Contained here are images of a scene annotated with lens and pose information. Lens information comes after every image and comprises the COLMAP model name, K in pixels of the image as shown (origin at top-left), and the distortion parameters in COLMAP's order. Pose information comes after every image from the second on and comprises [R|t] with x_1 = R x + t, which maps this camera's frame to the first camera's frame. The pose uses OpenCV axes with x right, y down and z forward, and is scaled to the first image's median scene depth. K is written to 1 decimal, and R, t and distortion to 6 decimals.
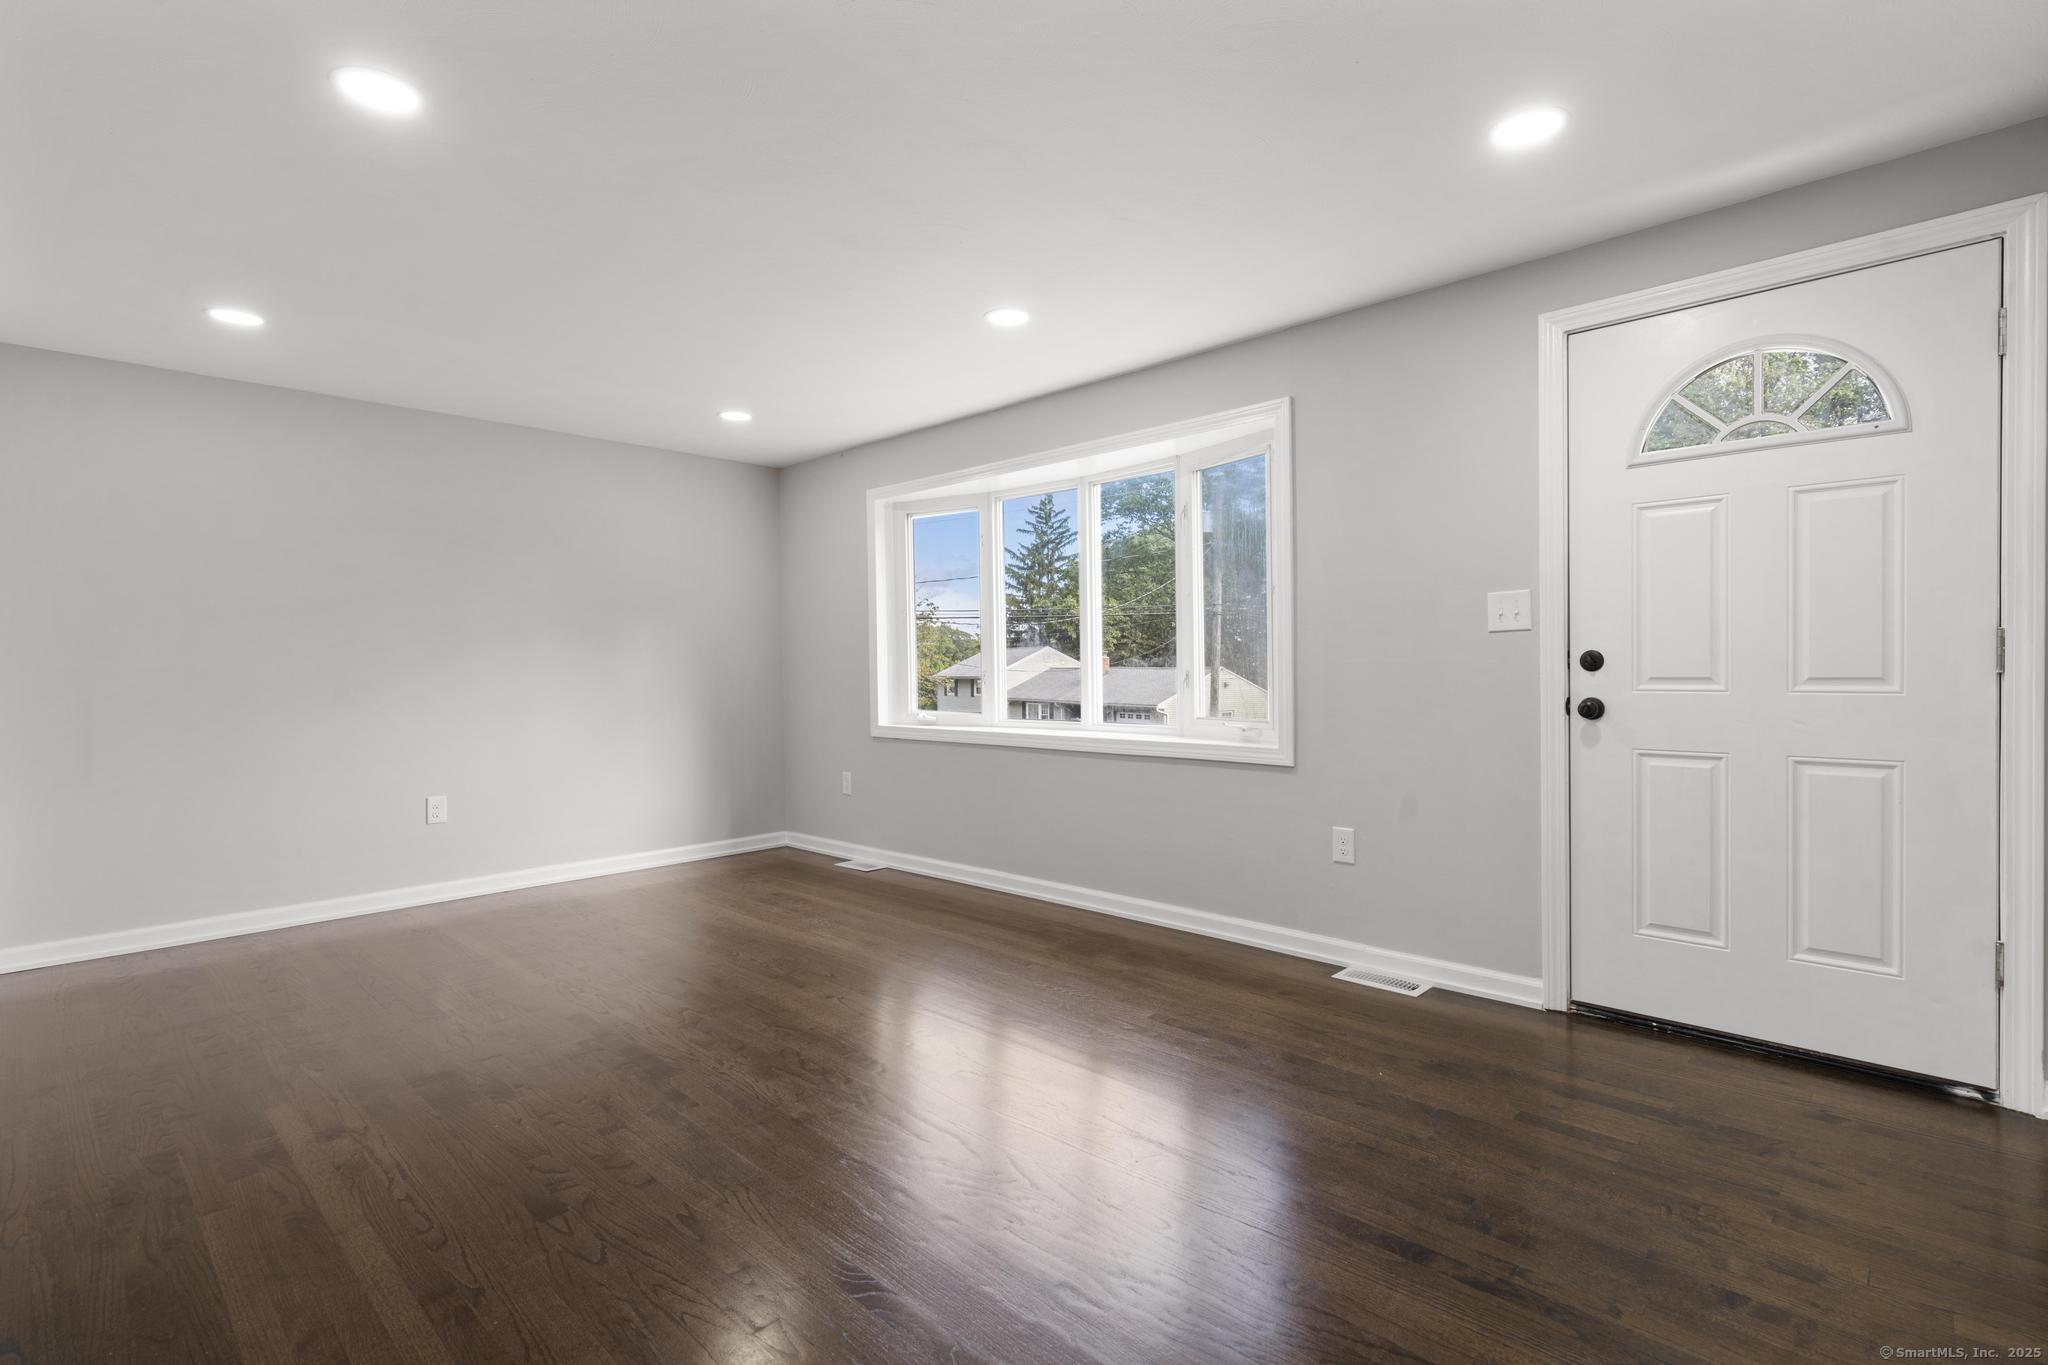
lens RADIAL K [[956.1, 0, 1020.6], [0, 956.1, 680.8], [0, 0, 1]] dist [-0.000340, 0.000659]
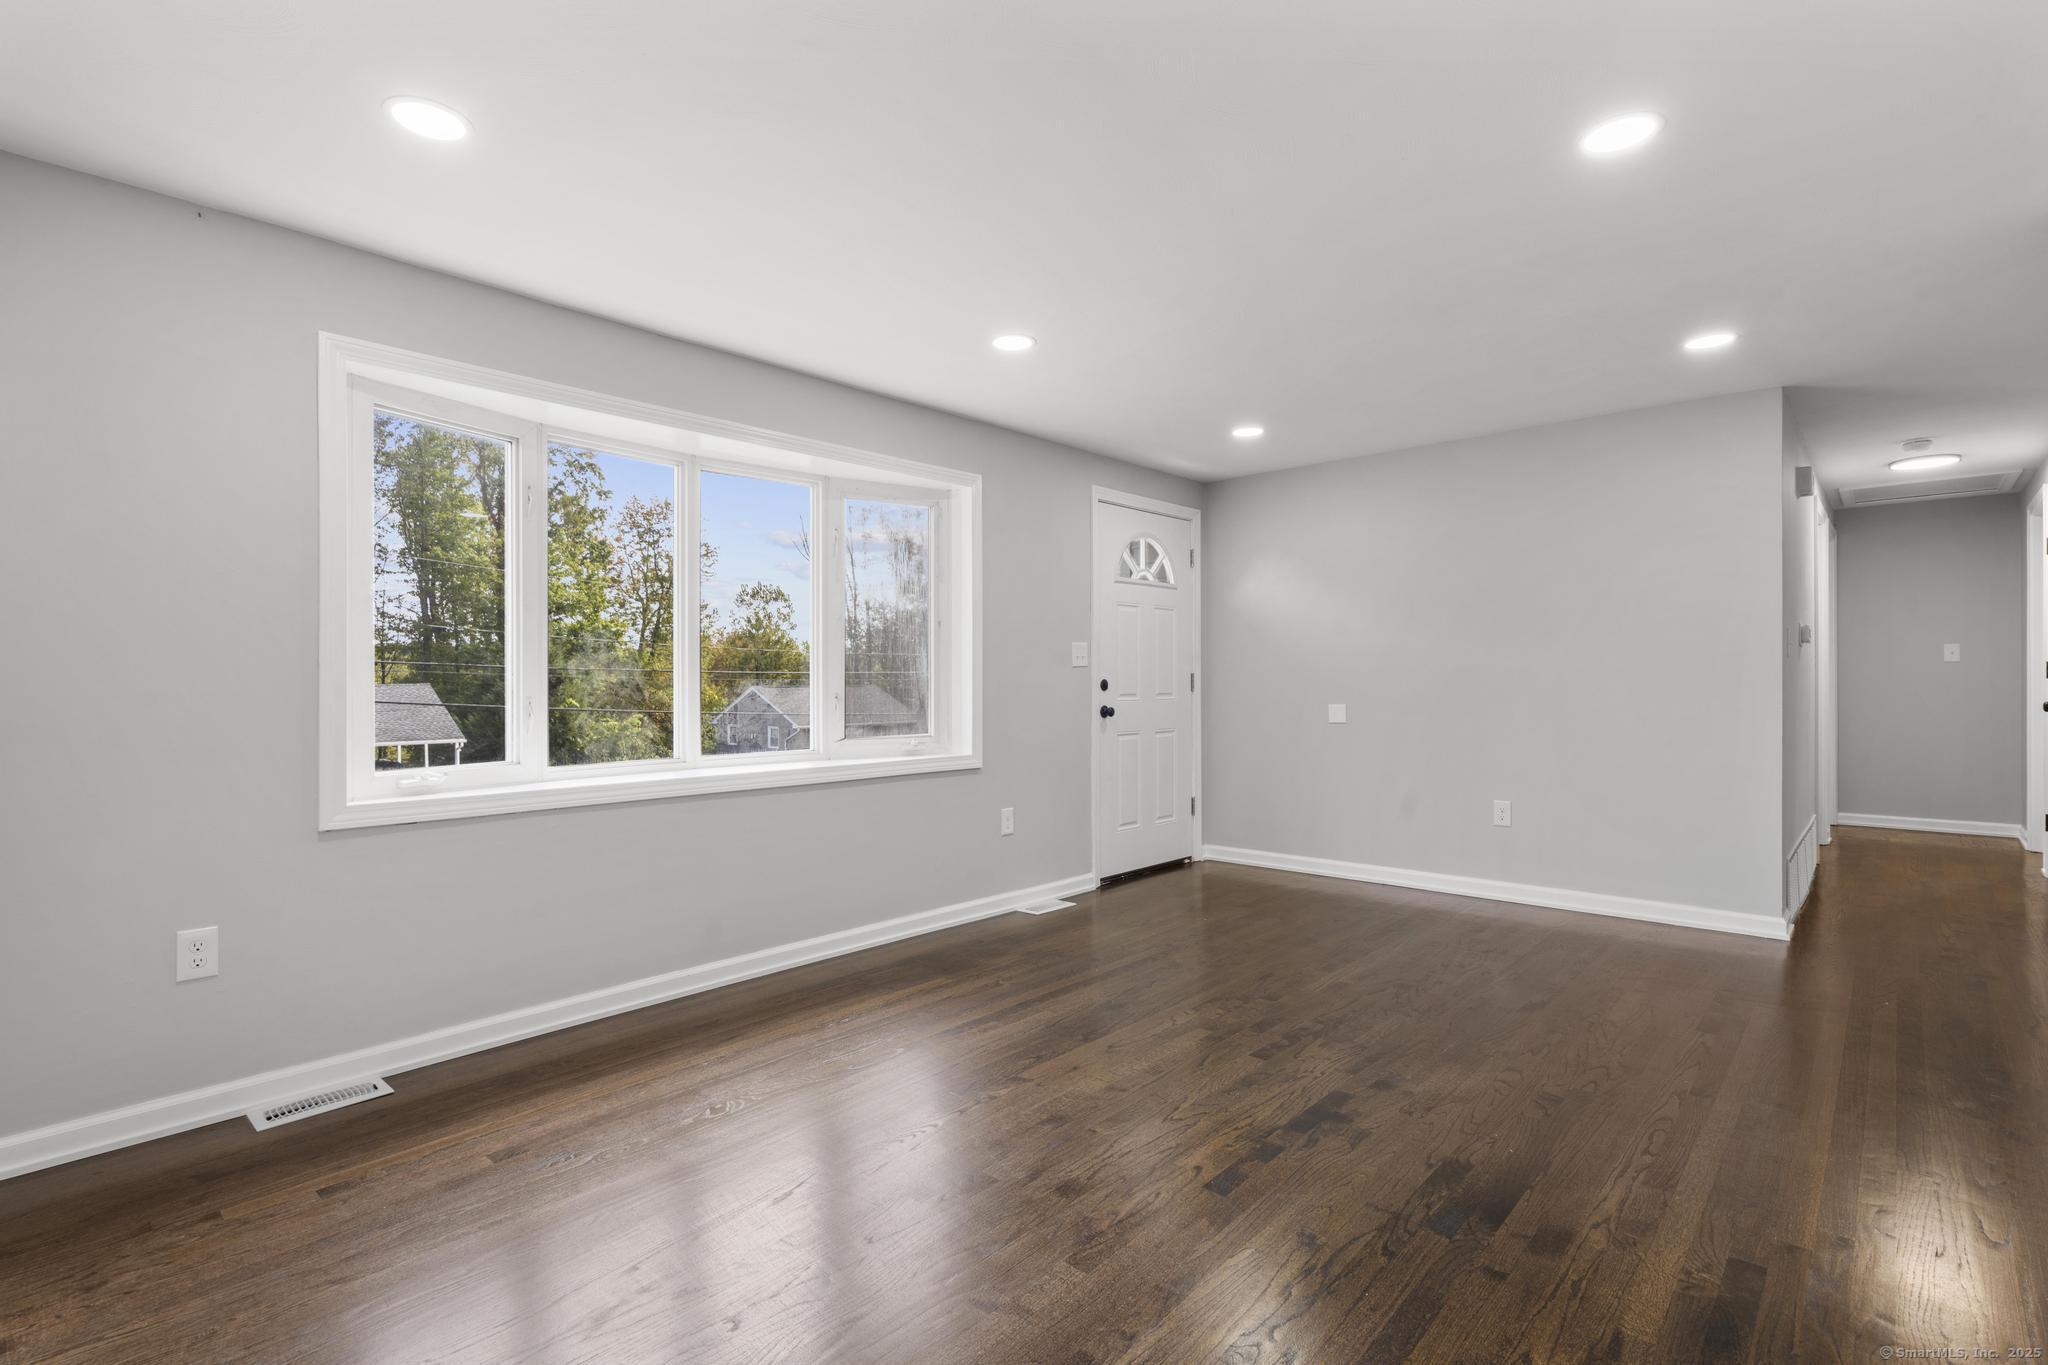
lens RADIAL K [[956.1, 0, 1020.6], [0, 956.1, 680.8], [0, 0, 1]] dist [-0.000340, 0.000659]
pose [[-0.017263, 0.014473, 0.999746, -1.136492], [0.023205, 0.999632, -0.014071, -0.006554], [-0.999582, 0.022956, -0.017593, 1.127027]]
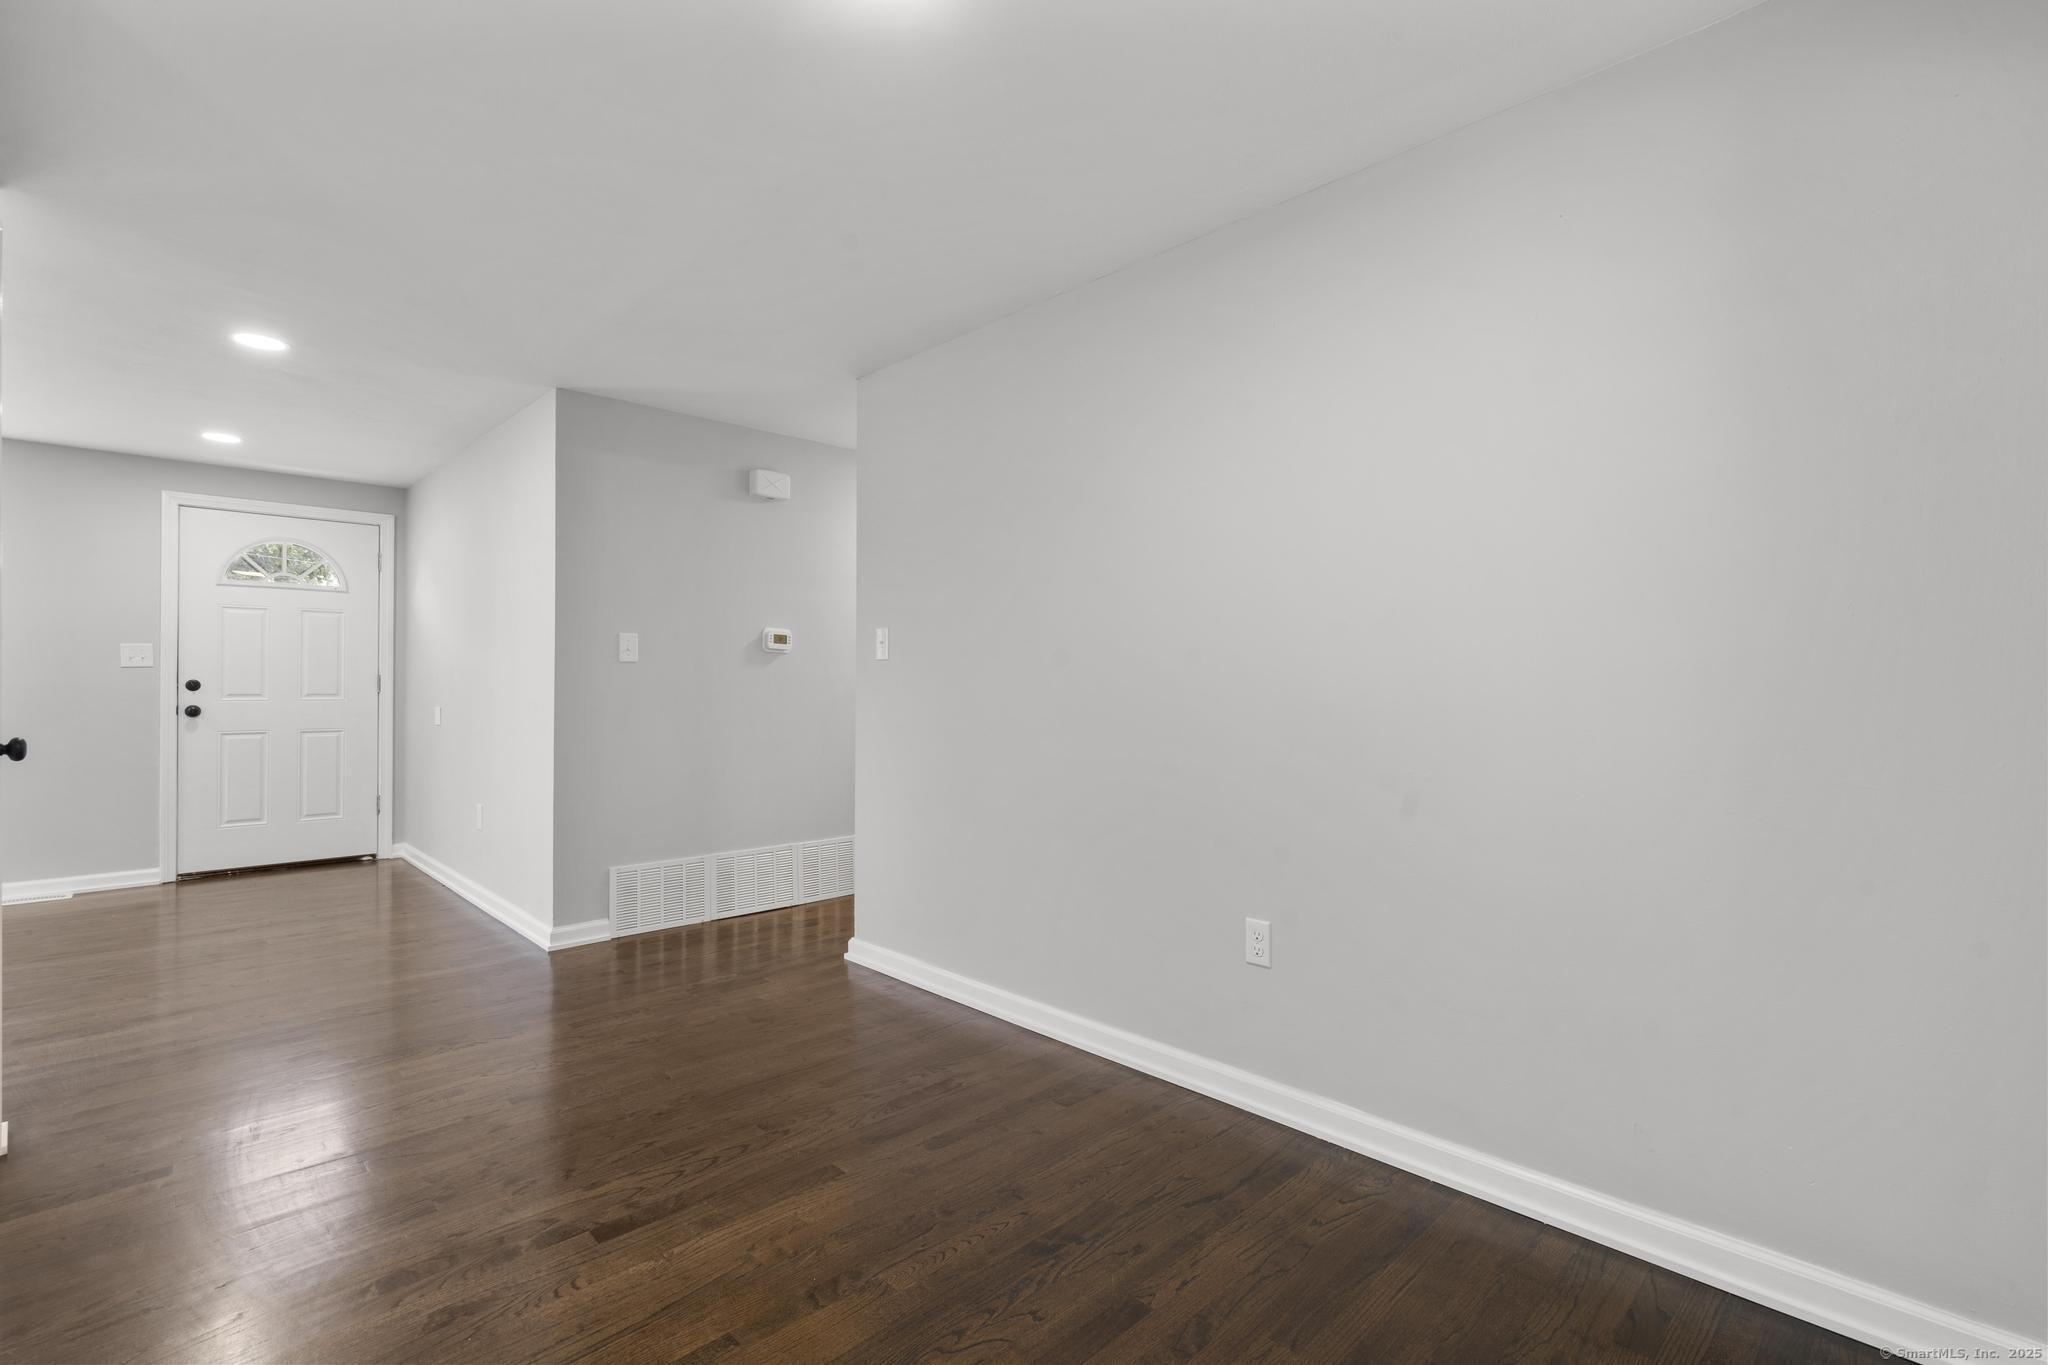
lens RADIAL K [[922.5, 0, 1019.2], [0, 922.5, 681.5], [0, 0, 1]] dist [-0.002619, 0.001084]
pose [[0.033634, 0.015919, 0.999307, -1.069185], [0.012480, 0.999788, -0.016347, 0.019641], [-0.999356, 0.013021, 0.033428, -0.621233]]
